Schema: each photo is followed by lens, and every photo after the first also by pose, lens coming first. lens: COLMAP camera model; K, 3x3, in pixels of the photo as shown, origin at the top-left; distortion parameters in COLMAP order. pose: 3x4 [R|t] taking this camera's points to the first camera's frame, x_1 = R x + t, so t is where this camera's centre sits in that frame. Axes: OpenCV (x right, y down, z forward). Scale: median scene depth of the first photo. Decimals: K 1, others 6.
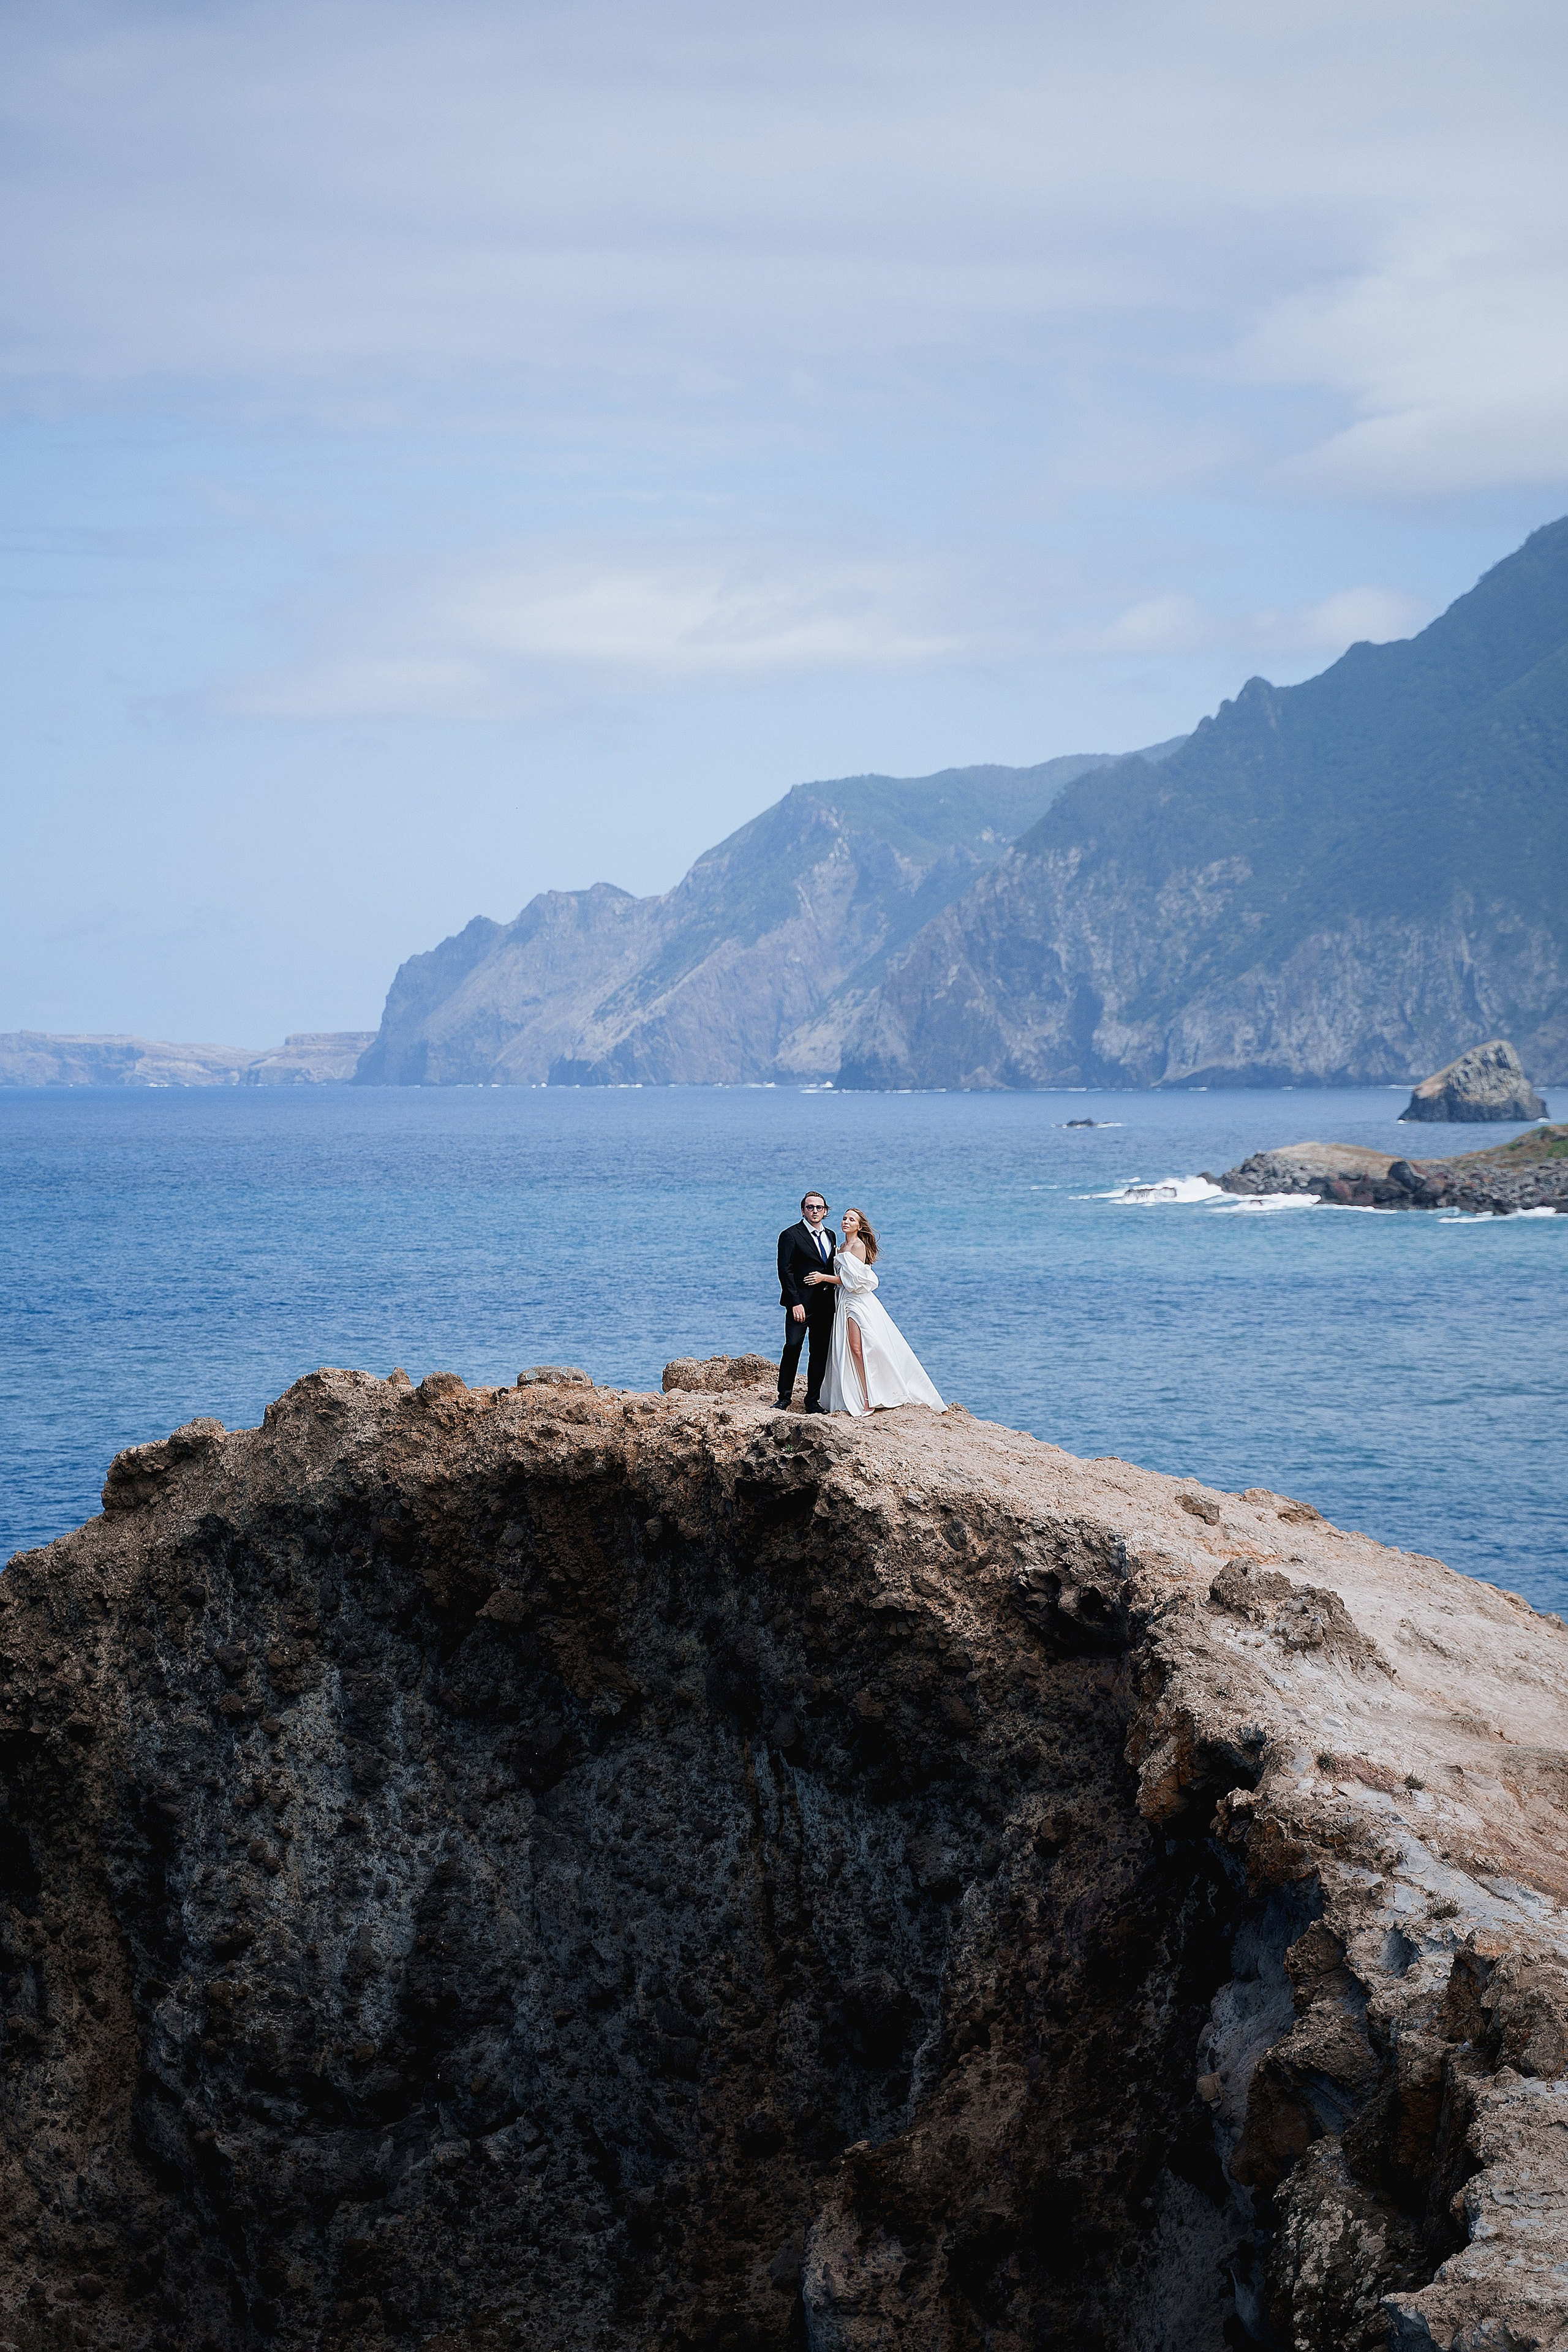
lens RADIAL K [[5227.6, 0, 693.8], [0, 5227.6, 1100.6], [0, 0, 1]] dist [0.256079, 0.000000]
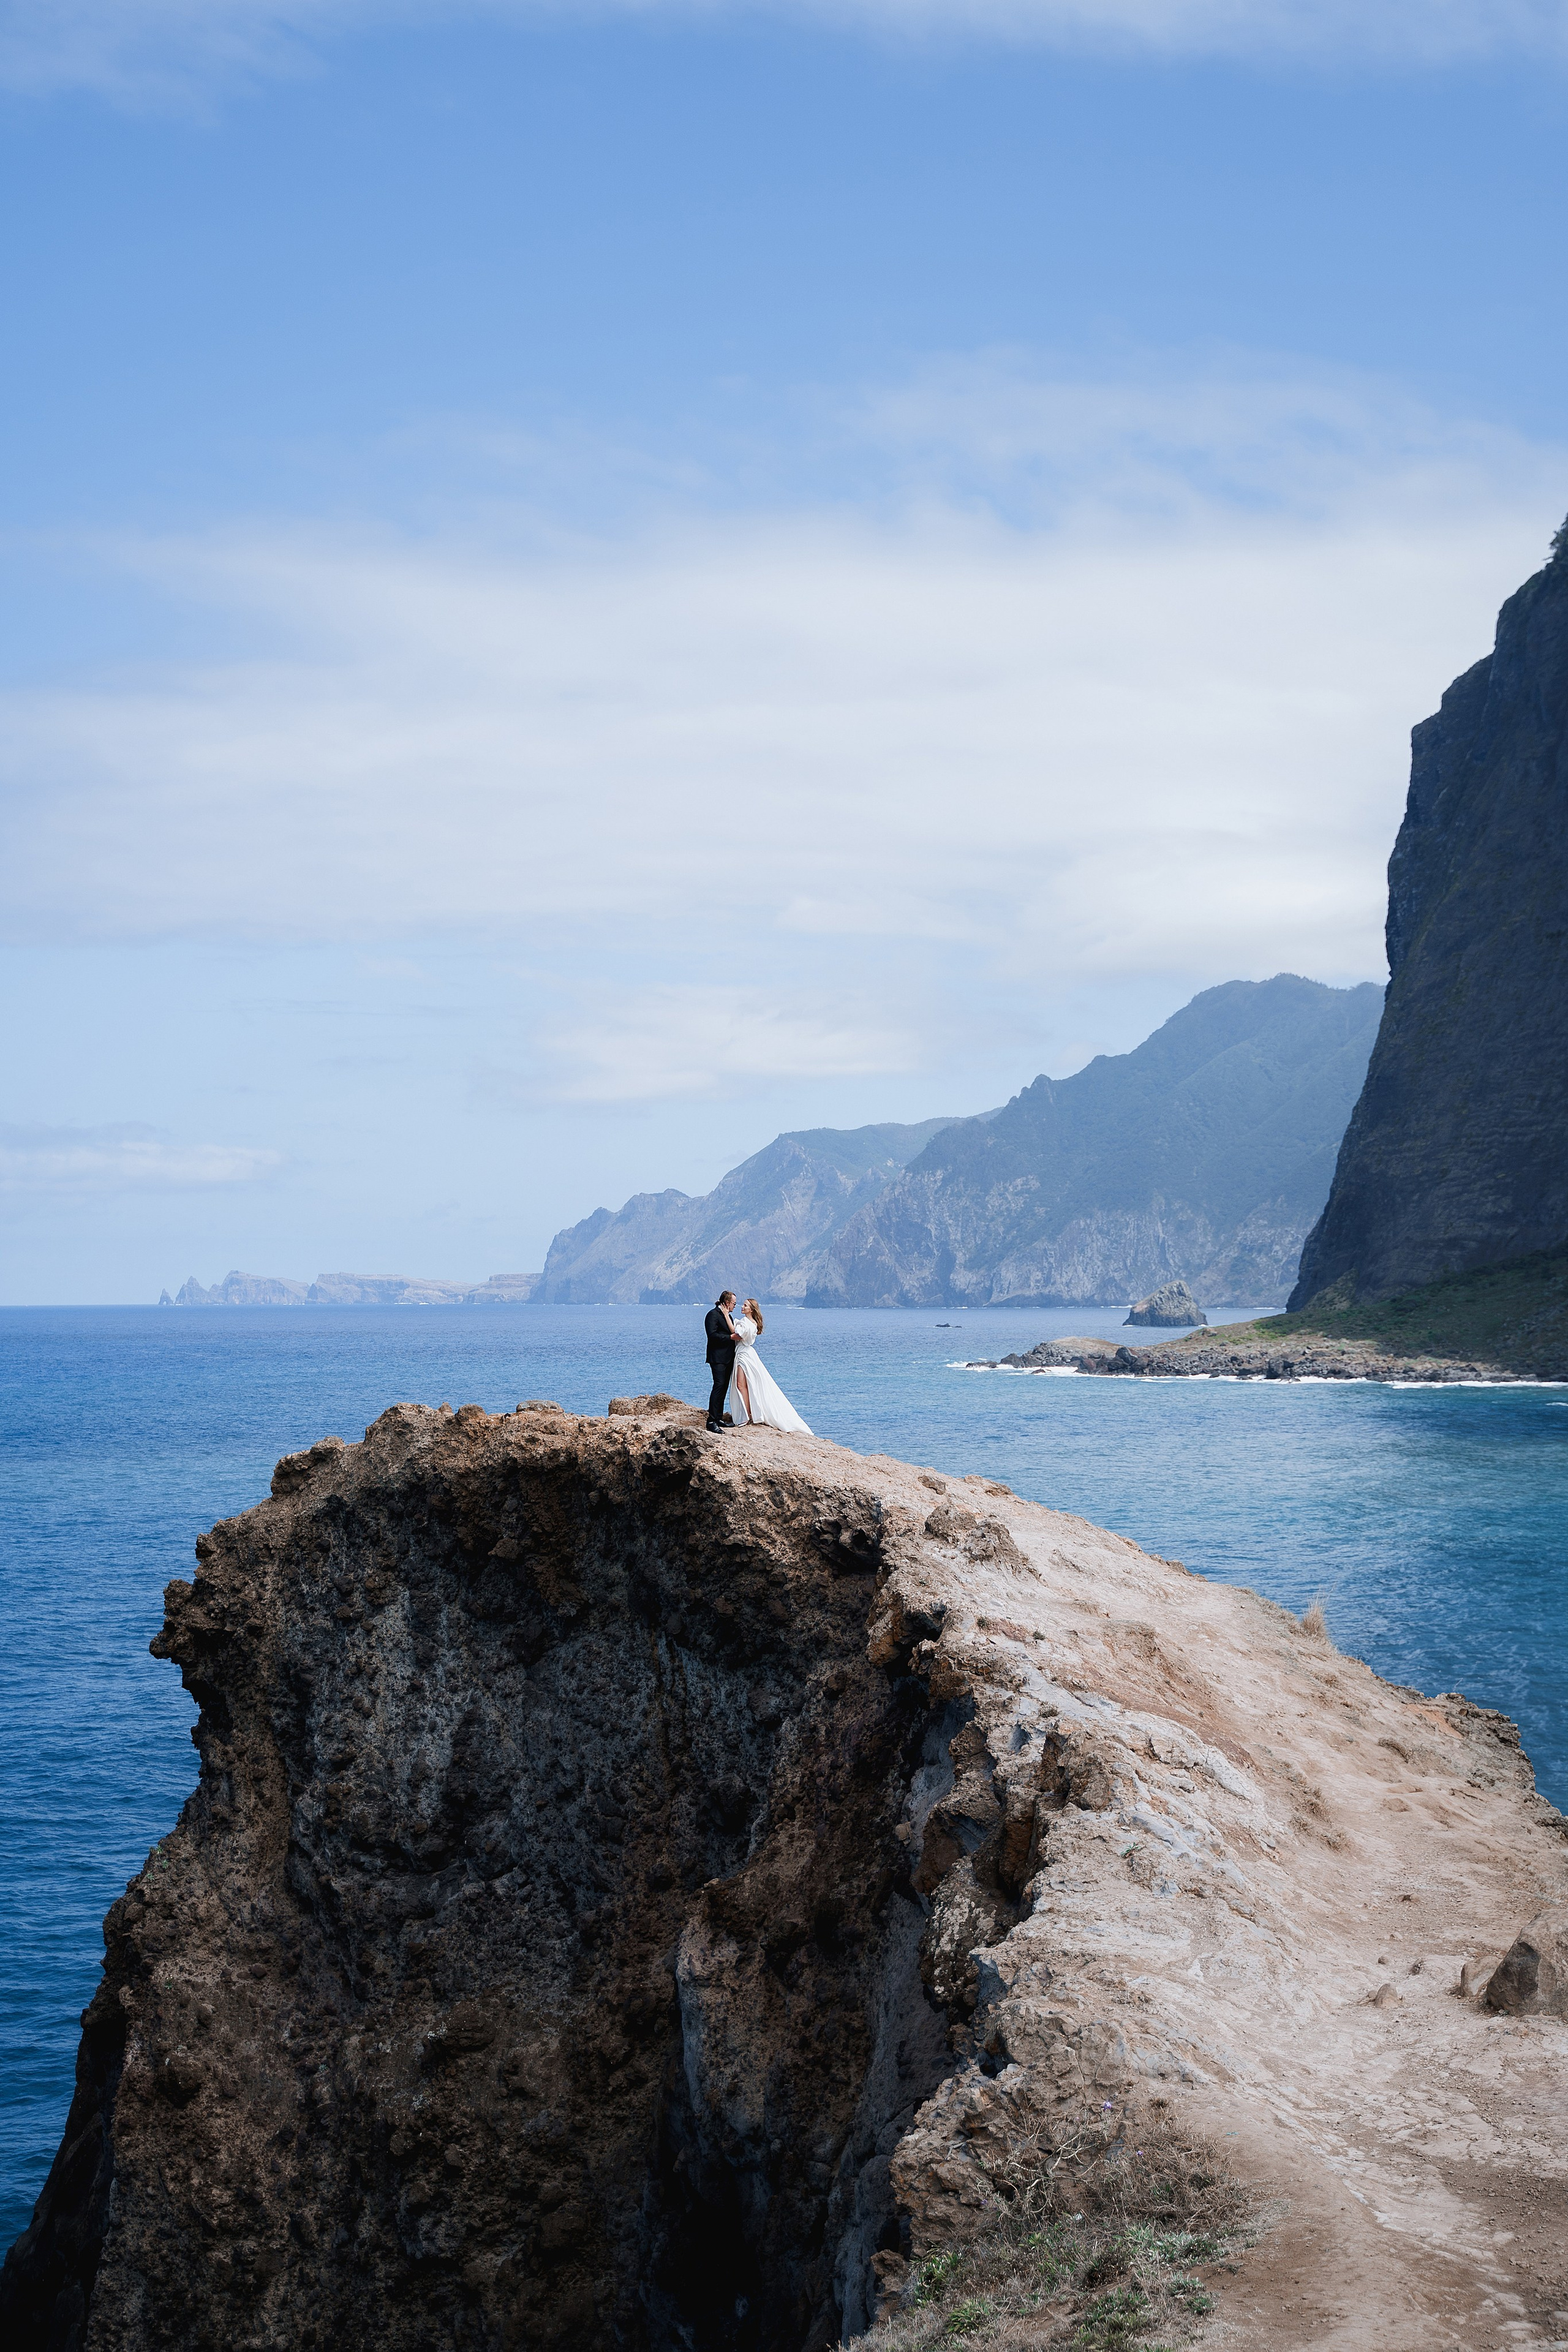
lens RADIAL K [[2855.0, 0, 785.2], [0, 2855.0, 1160.7], [0, 0, 1]] dist [-0.002740, 0.000000]
pose [[0.999984, 0.003396, 0.004603, 0.043568], [-0.003078, 0.997727, -0.067318, 0.035282], [-0.004821, 0.067303, 0.997721, 0.115291]]
